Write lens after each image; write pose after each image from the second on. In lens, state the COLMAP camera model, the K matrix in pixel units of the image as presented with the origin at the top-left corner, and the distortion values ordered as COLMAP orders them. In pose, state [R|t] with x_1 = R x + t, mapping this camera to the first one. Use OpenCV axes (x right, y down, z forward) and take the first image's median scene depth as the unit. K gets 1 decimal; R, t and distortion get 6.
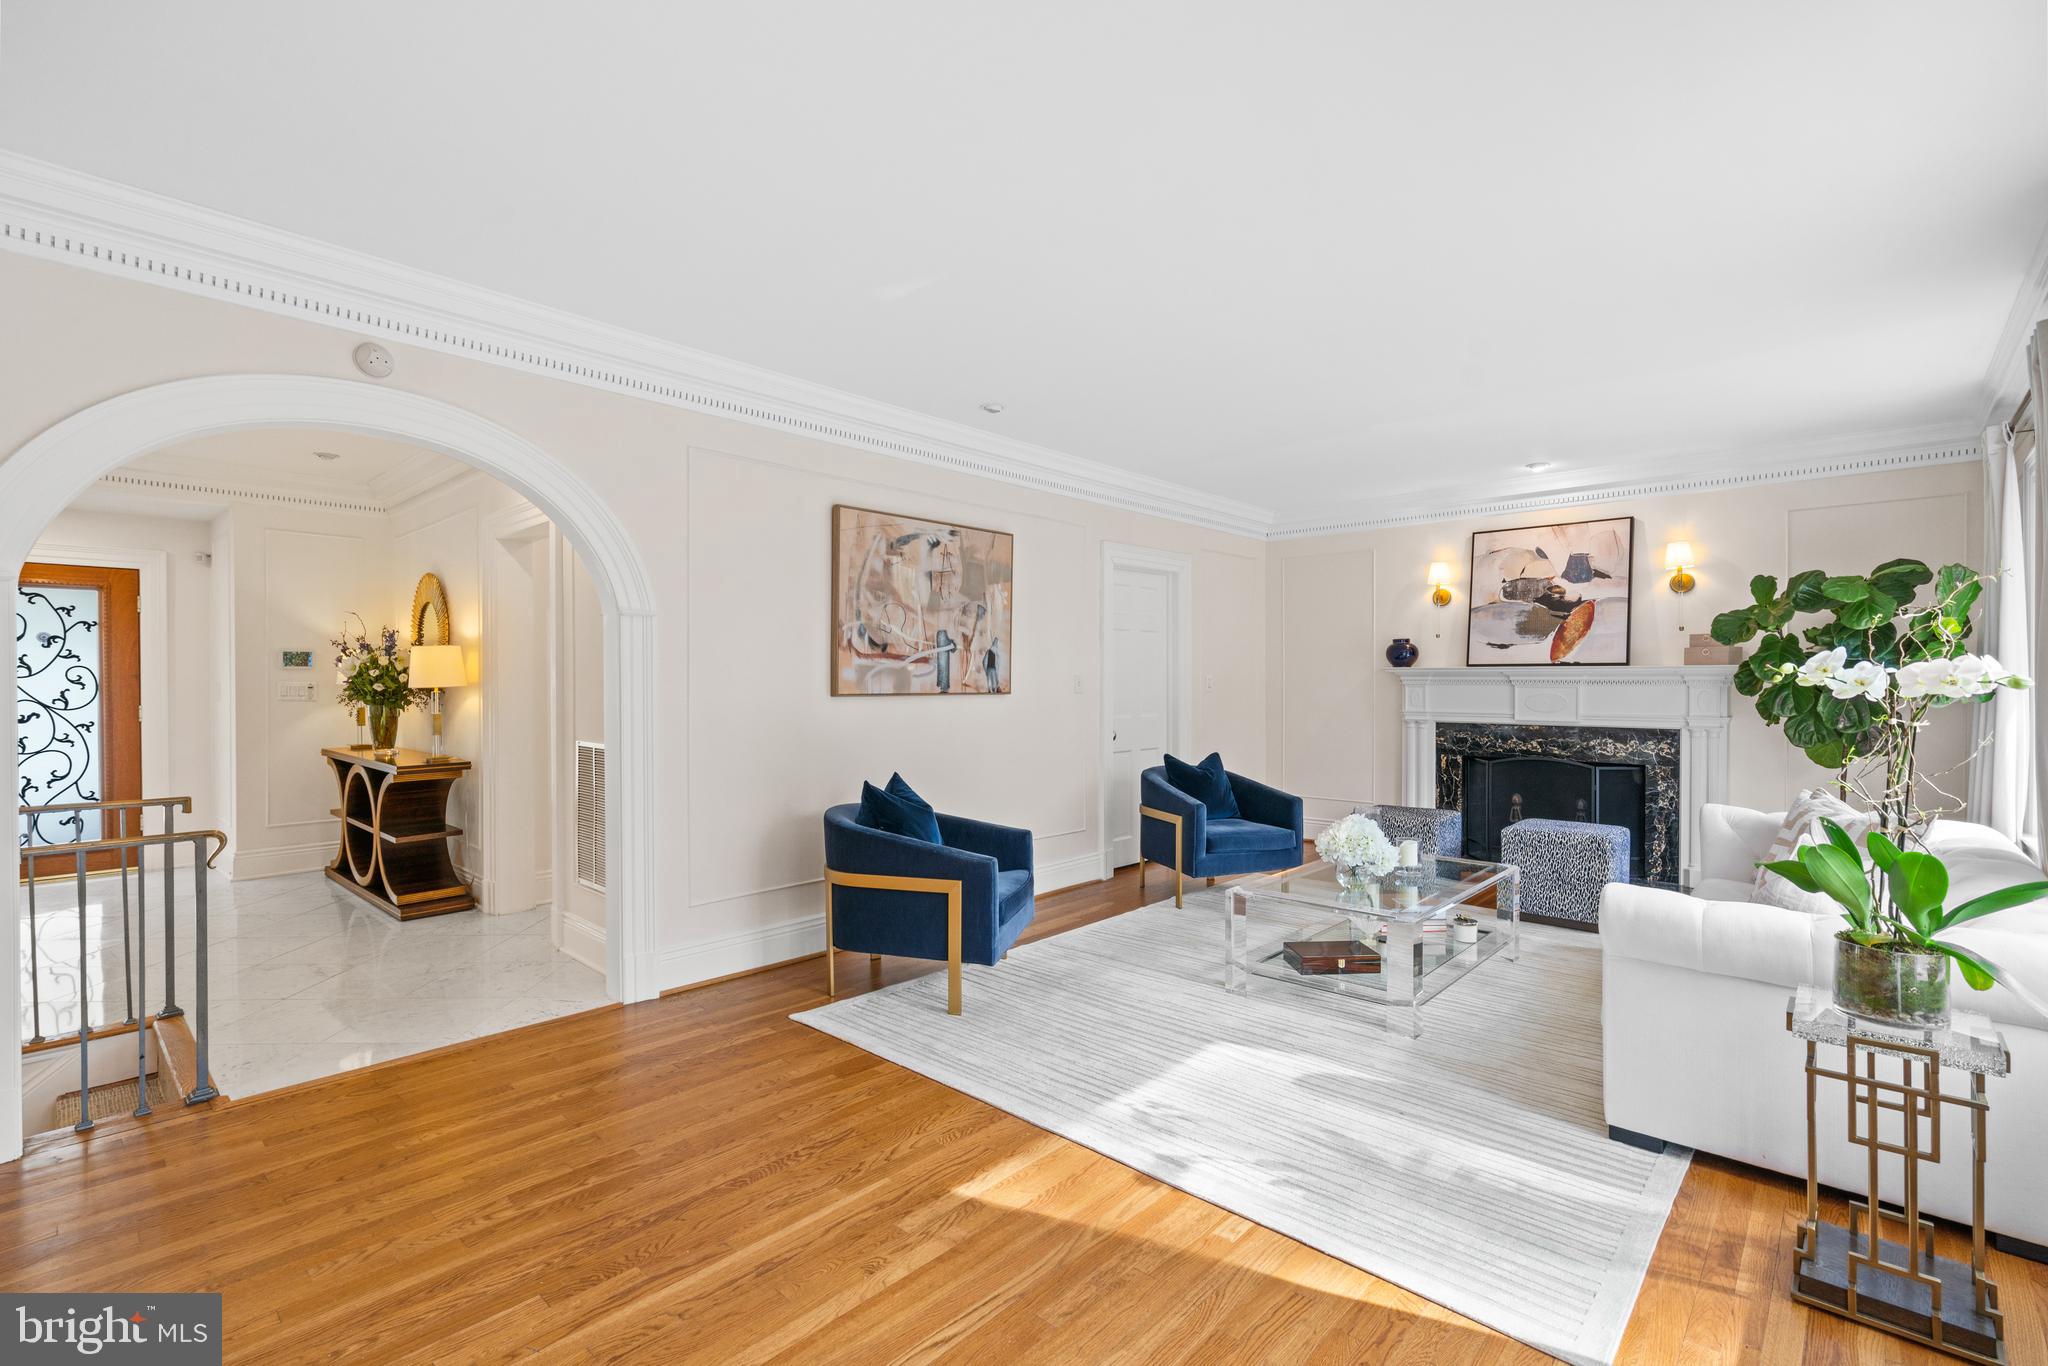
lens RADIAL K [[921.6, 0, 1012.7], [0, 921.6, 678.7], [0, 0, 1]] dist [-0.007461, 0.002976]
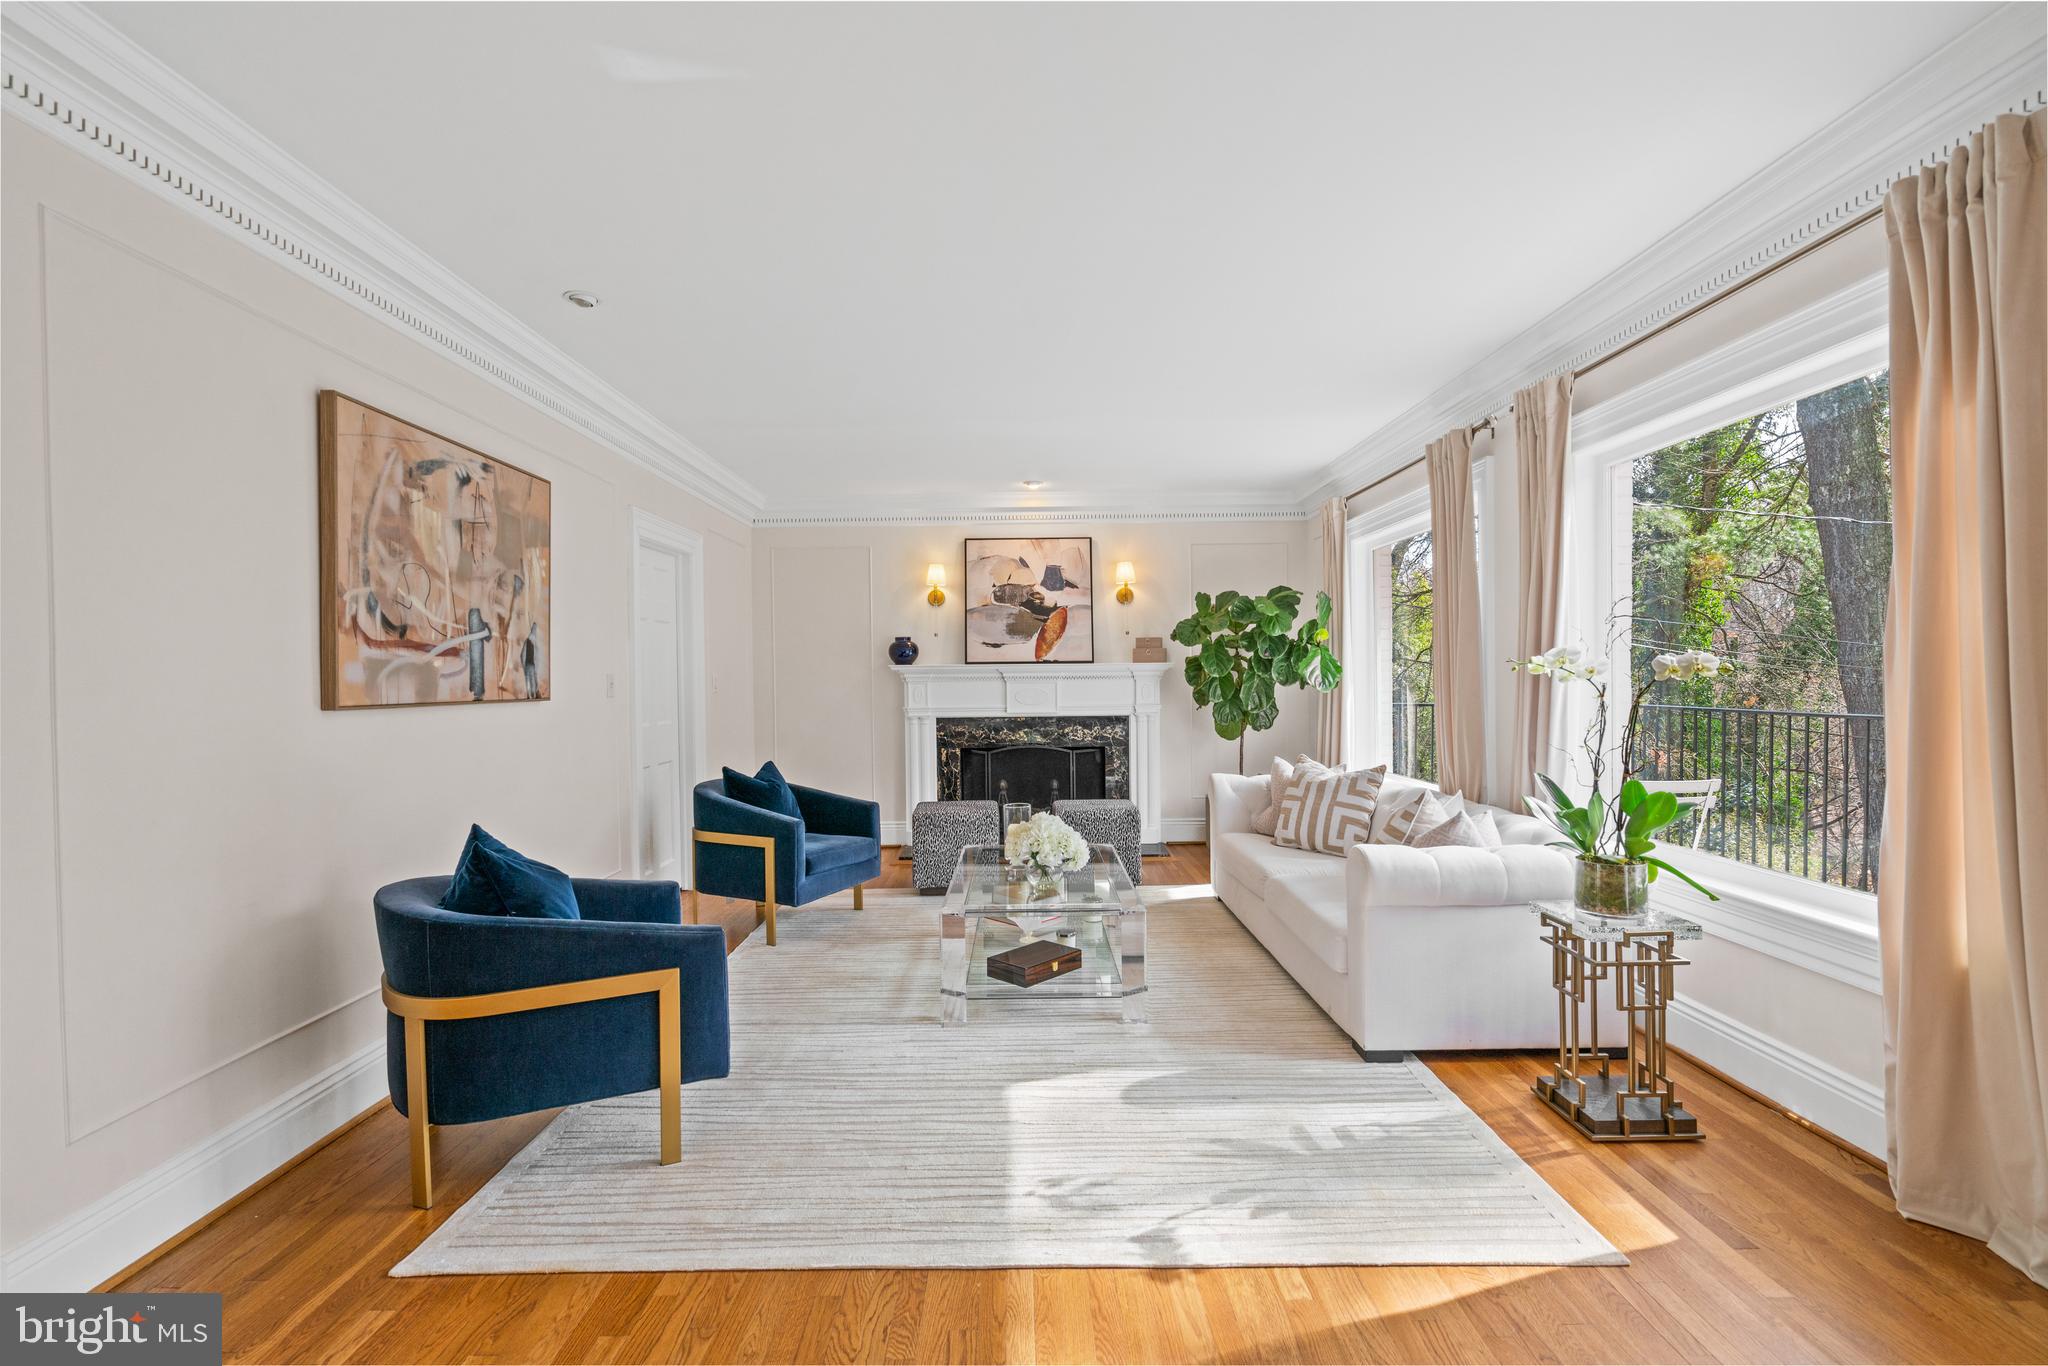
lens RADIAL K [[921.6, 0, 1022.2], [0, 921.6, 683.9], [0, 0, 1]] dist [-0.007461, 0.002976]
pose [[0.733381, -0.013687, 0.679680, -0.261983], [0.010466, 0.999906, 0.008843, 0.001418], [-0.679737, 0.000628, 0.733456, 0.247228]]
